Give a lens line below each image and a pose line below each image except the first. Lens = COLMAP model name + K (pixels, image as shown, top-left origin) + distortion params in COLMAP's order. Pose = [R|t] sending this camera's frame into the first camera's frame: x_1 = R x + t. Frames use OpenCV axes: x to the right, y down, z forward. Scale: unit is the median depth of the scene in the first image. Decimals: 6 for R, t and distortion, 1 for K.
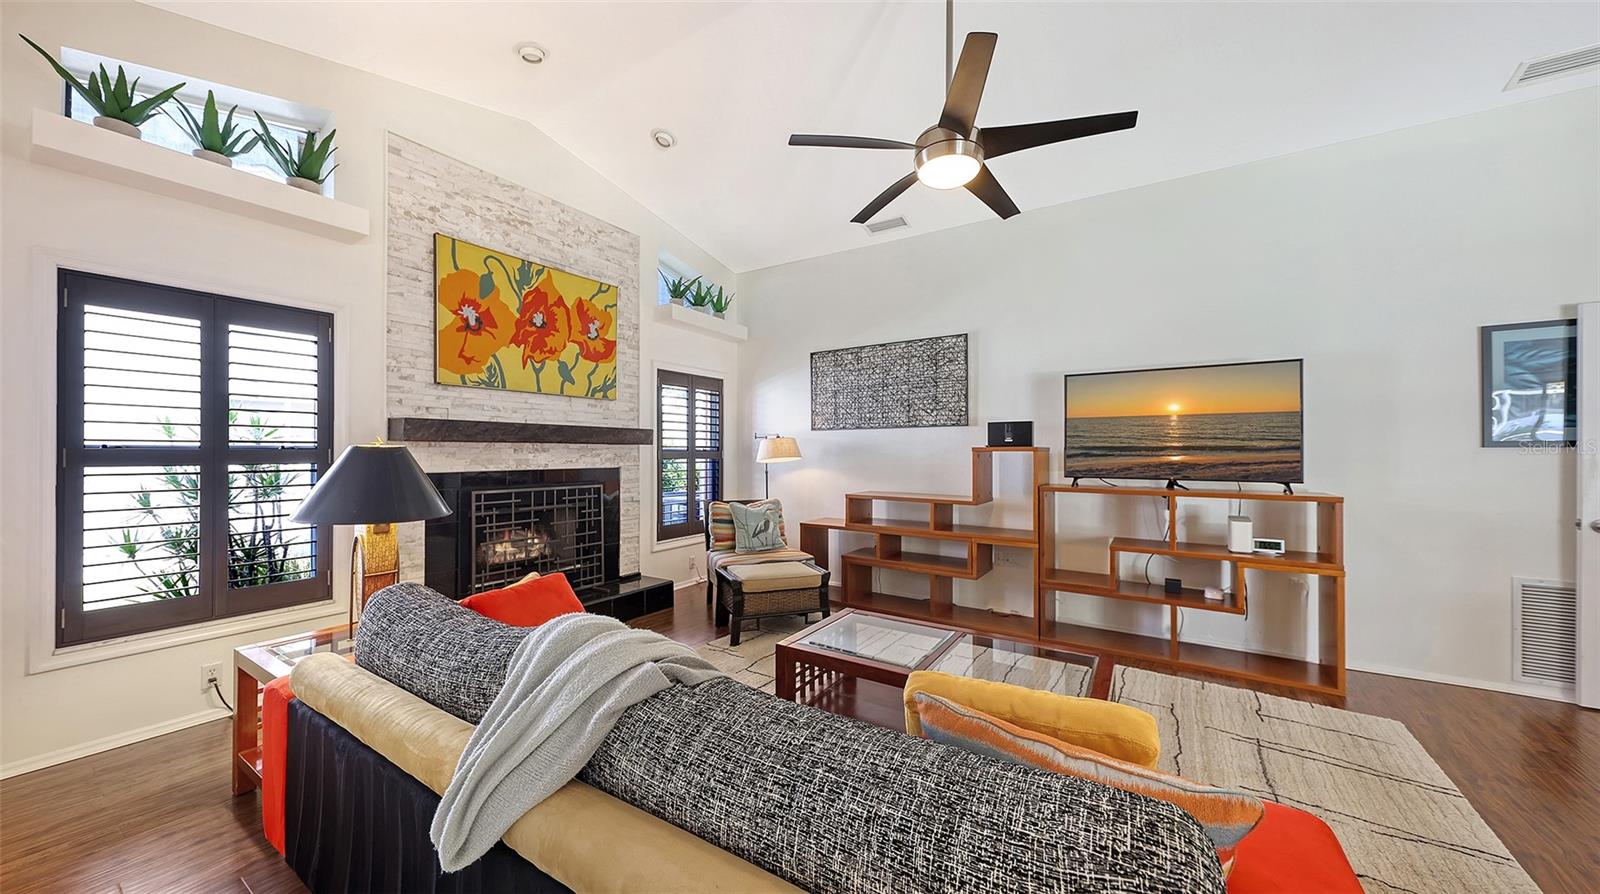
lens RADIAL K [[565.6, 0, 808.3], [0, 565.6, 448.0], [0, 0, 1]] dist [0.001482, -0.000717]
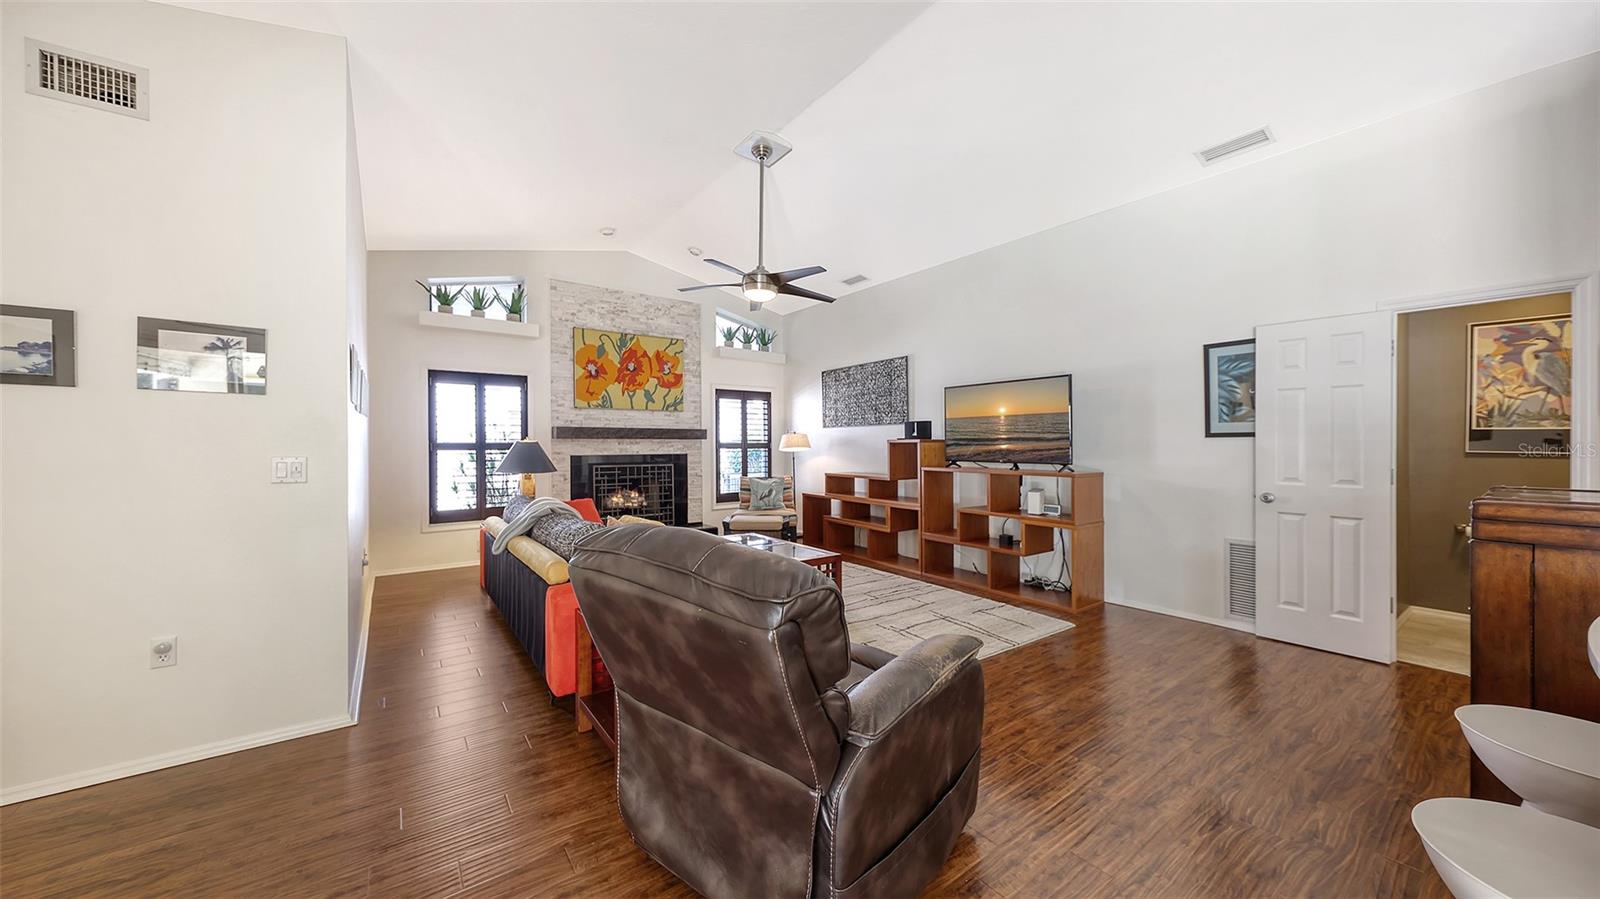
lens RADIAL K [[565.6, 0, 802.2], [0, 565.6, 445.6], [0, 0, 1]] dist [0.001482, -0.000717]
pose [[0.936679, -0.002755, -0.350180, 0.630048], [0.005560, 0.999960, 0.007005, 0.002693], [0.350146, -0.008509, 0.936656, -0.439544]]
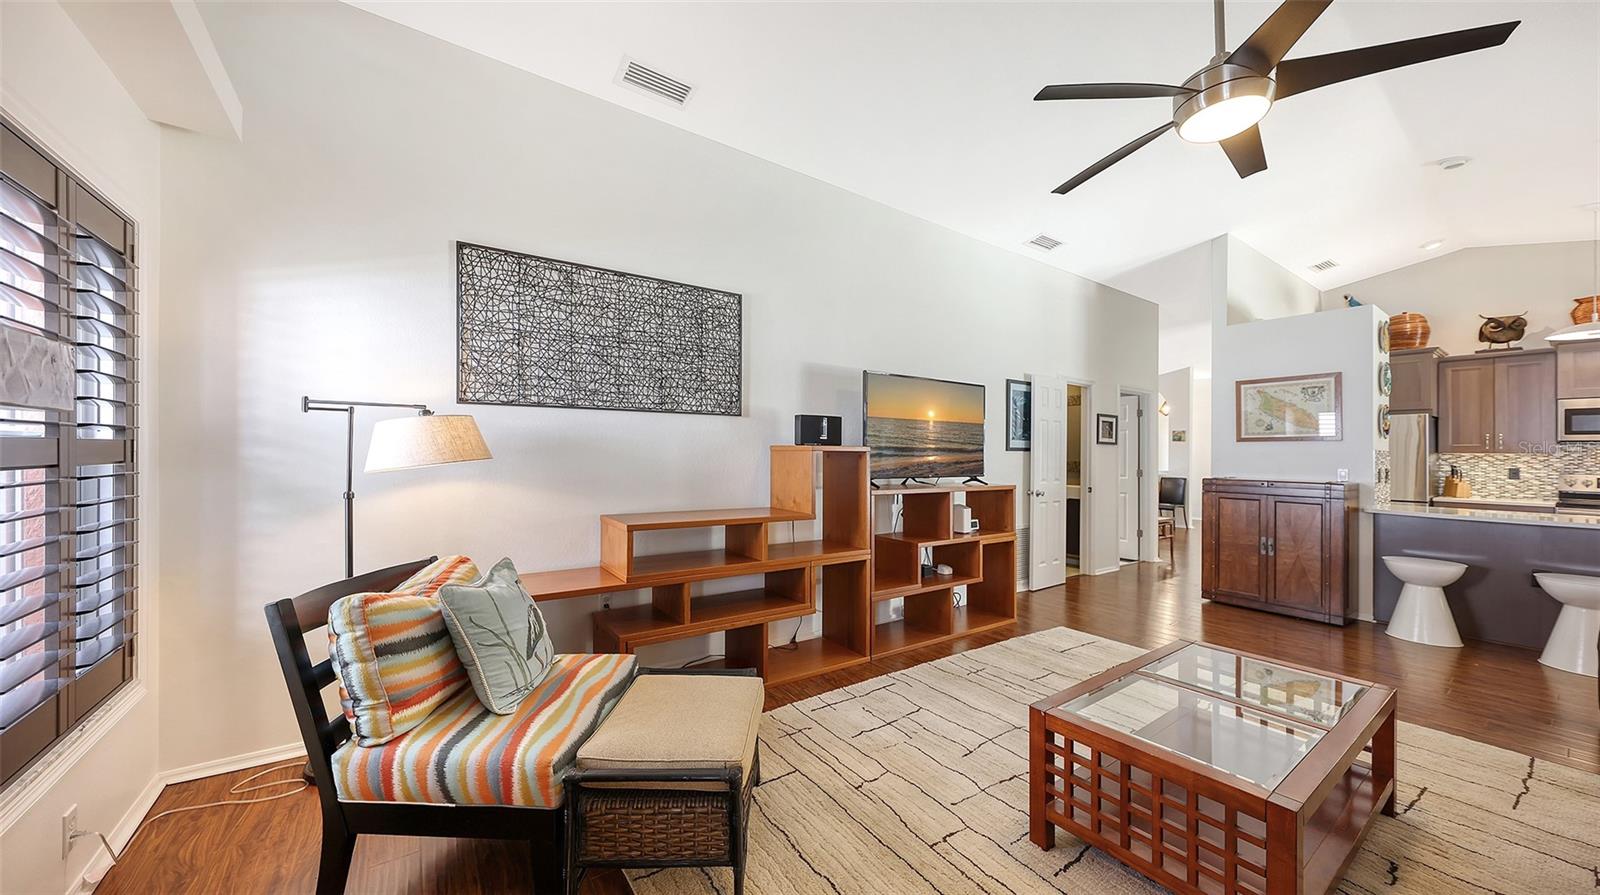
lens RADIAL K [[565.6, 0, 777.2], [0, 565.6, 454.9], [0, 0, 1]] dist [0.001482, -0.000717]
pose [[0.374381, -0.001505, 0.927274, -0.491042], [-0.019126, 0.999773, 0.009345, 0.005950], [-0.927078, -0.021233, 0.374268, 0.807193]]
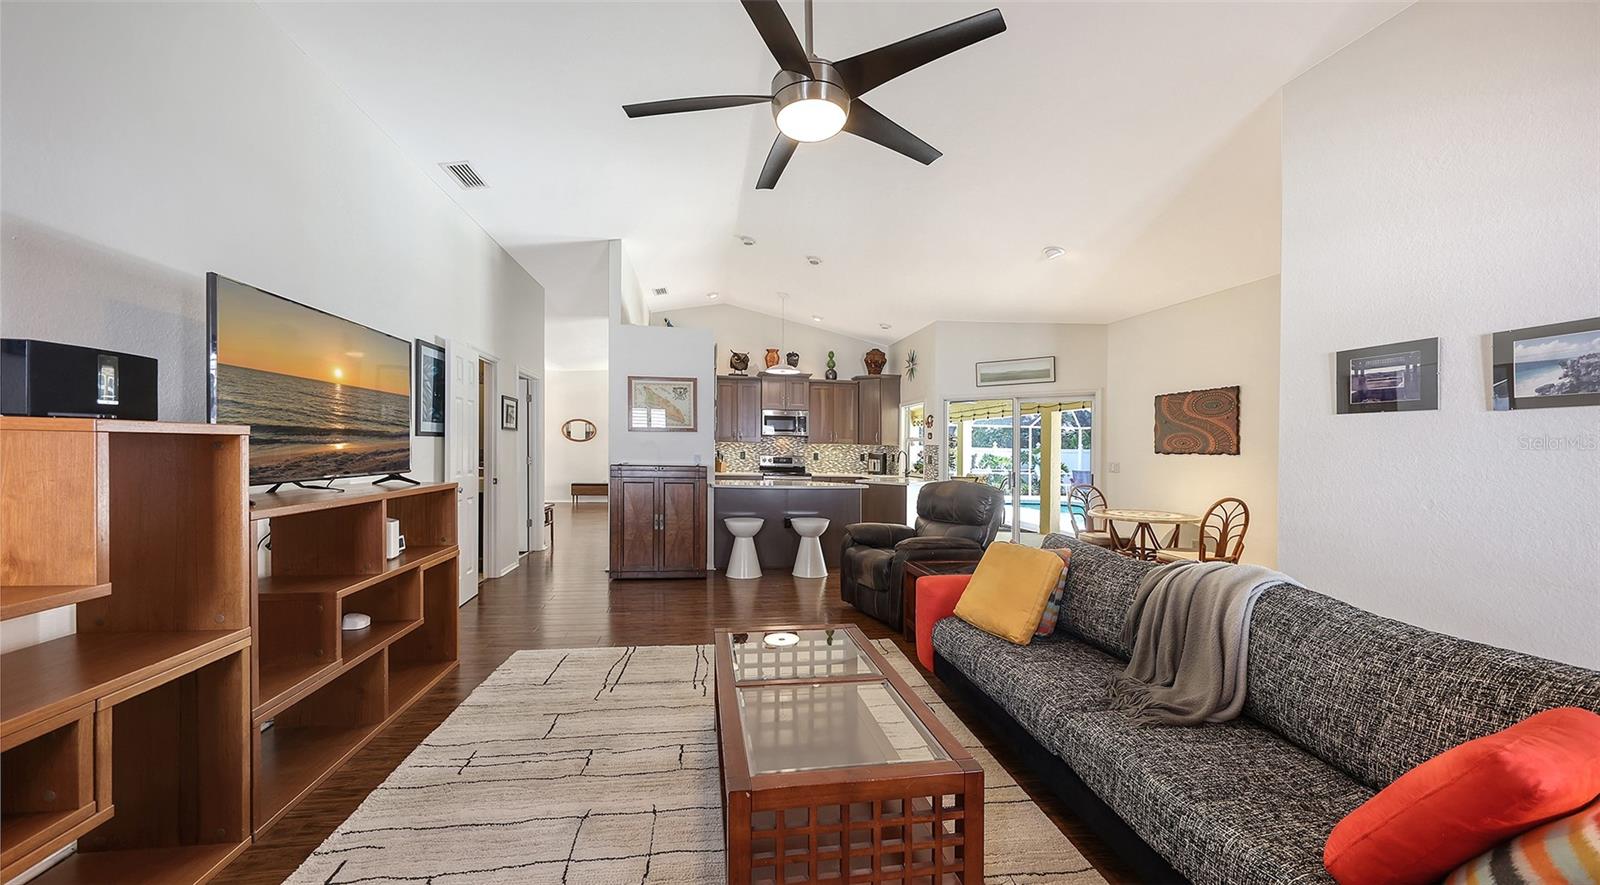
lens RADIAL K [[570.6, 0, 809.6], [0, 570.6, 449.3], [0, 0, 1]] dist [0.000112, -0.000129]
pose [[-0.694015, -0.014880, 0.719806, -0.242064], [-0.025398, 0.999670, -0.003823, 0.008569], [-0.719512, -0.020935, -0.694164, 1.003149]]
